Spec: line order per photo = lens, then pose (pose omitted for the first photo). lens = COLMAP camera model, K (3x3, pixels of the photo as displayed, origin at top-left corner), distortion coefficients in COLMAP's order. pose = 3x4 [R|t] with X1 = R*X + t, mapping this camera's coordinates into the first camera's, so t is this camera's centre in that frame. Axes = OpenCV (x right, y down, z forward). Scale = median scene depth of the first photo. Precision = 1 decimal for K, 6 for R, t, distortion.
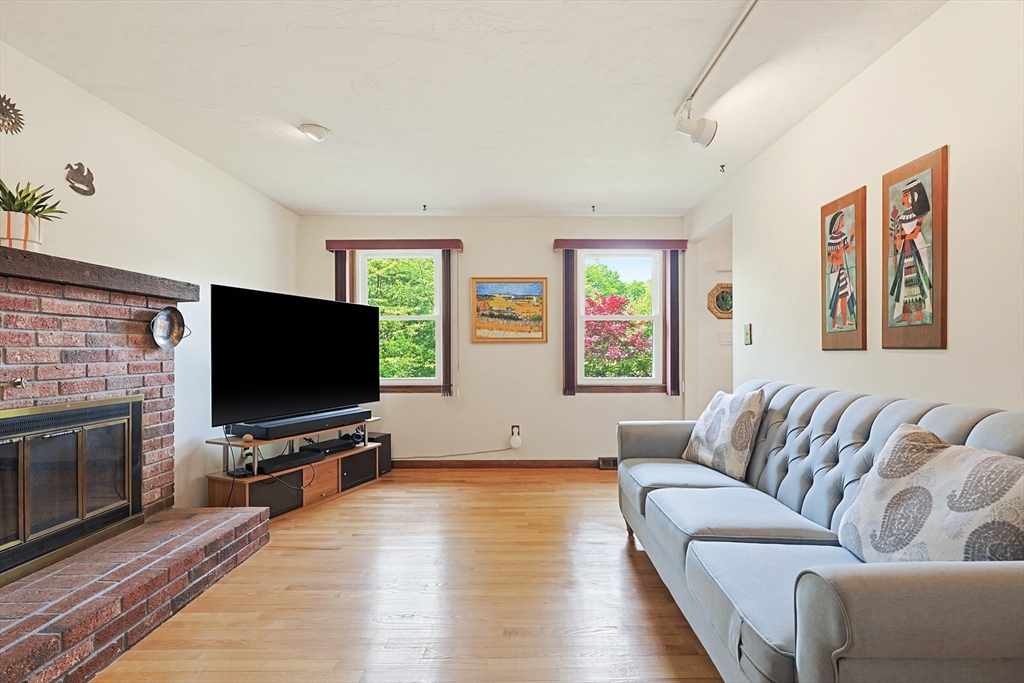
lens RADIAL K [[449.0, 0, 531.9], [0, 449.0, 350.2], [0, 0, 1]] dist [0.000582, 0.000304]
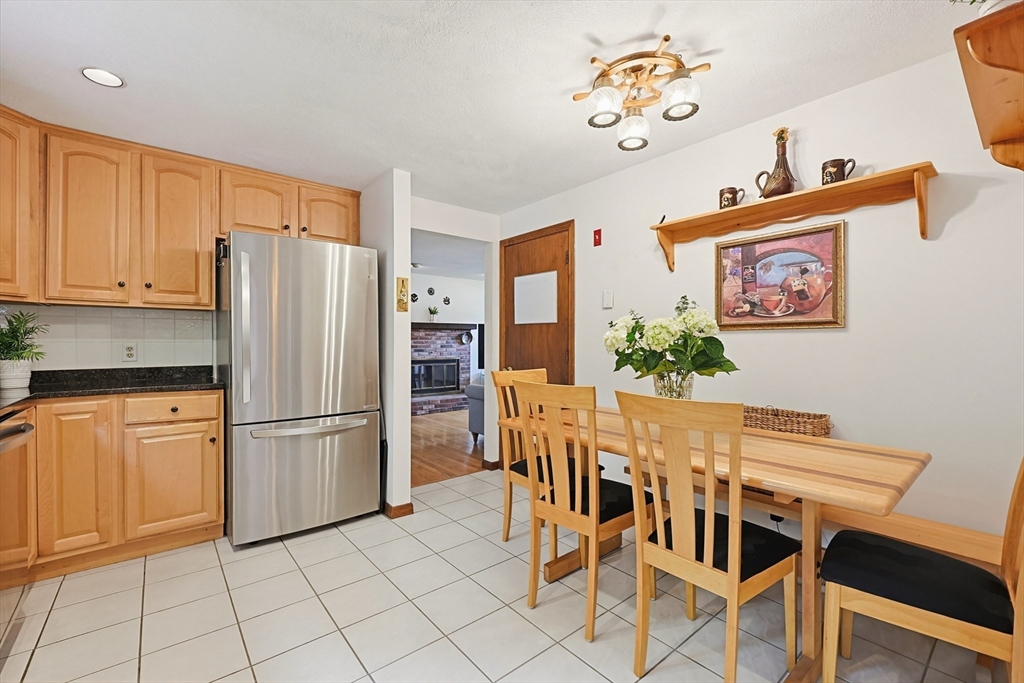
lens RADIAL K [[436.4, 0, 512.0], [0, 436.4, 341.5], [0, 0, 1]] dist [-0.001137, -0.000174]
pose [[0.616494, -0.000595, -0.787359, 1.896150], [-0.000653, 0.999999, -0.001267, -0.020007], [0.787359, 0.001295, 0.616493, -0.720607]]
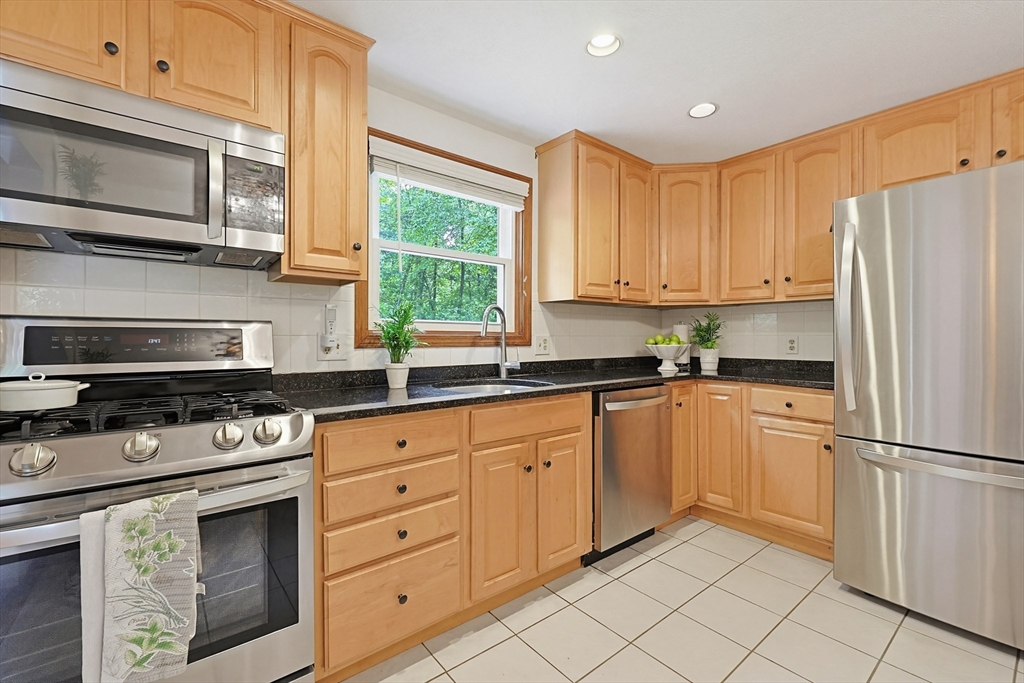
lens RADIAL K [[440.0, 0, 516.3], [0, 440.0, 338.6], [0, 0, 1]] dist [-0.001981, -0.000556]
pose [[-0.788598, 0.003983, -0.614896, 1.718904], [0.001211, 0.999987, 0.004925, -0.017209], [0.614908, 0.003140, -0.788593, -0.345808]]
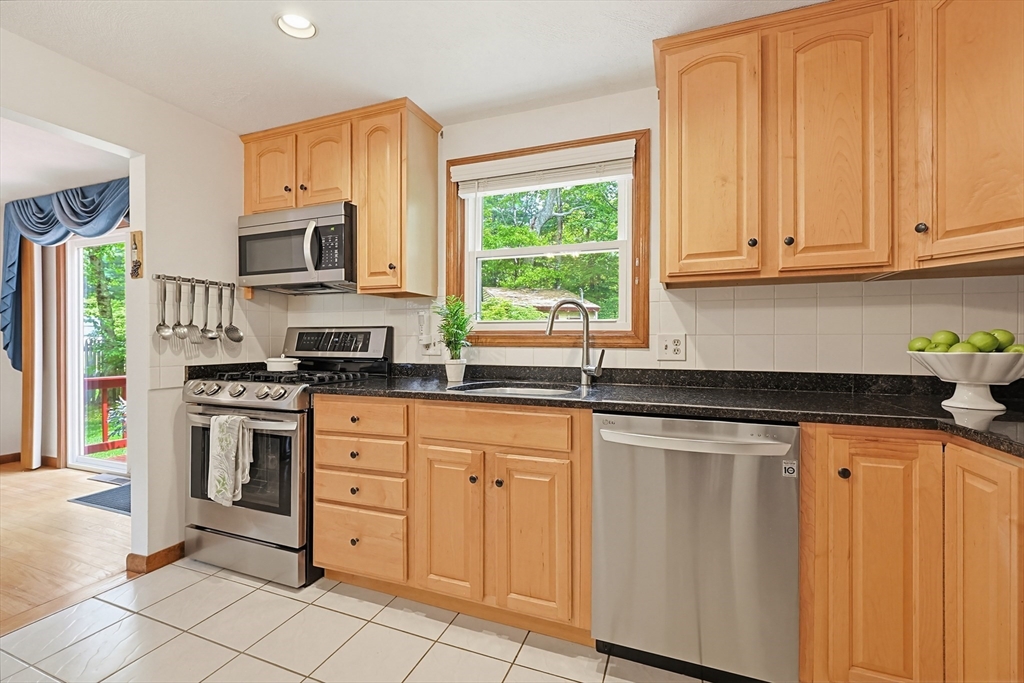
lens RADIAL K [[436.4, 0, 512.0], [0, 436.4, 341.5], [0, 0, 1]] dist [-0.001137, -0.000174]
pose [[-0.924937, -0.001426, 0.380117, 0.966587], [0.000005, 0.999993, 0.003764, -0.009831], [-0.380120, 0.003483, -0.924931, -0.319795]]
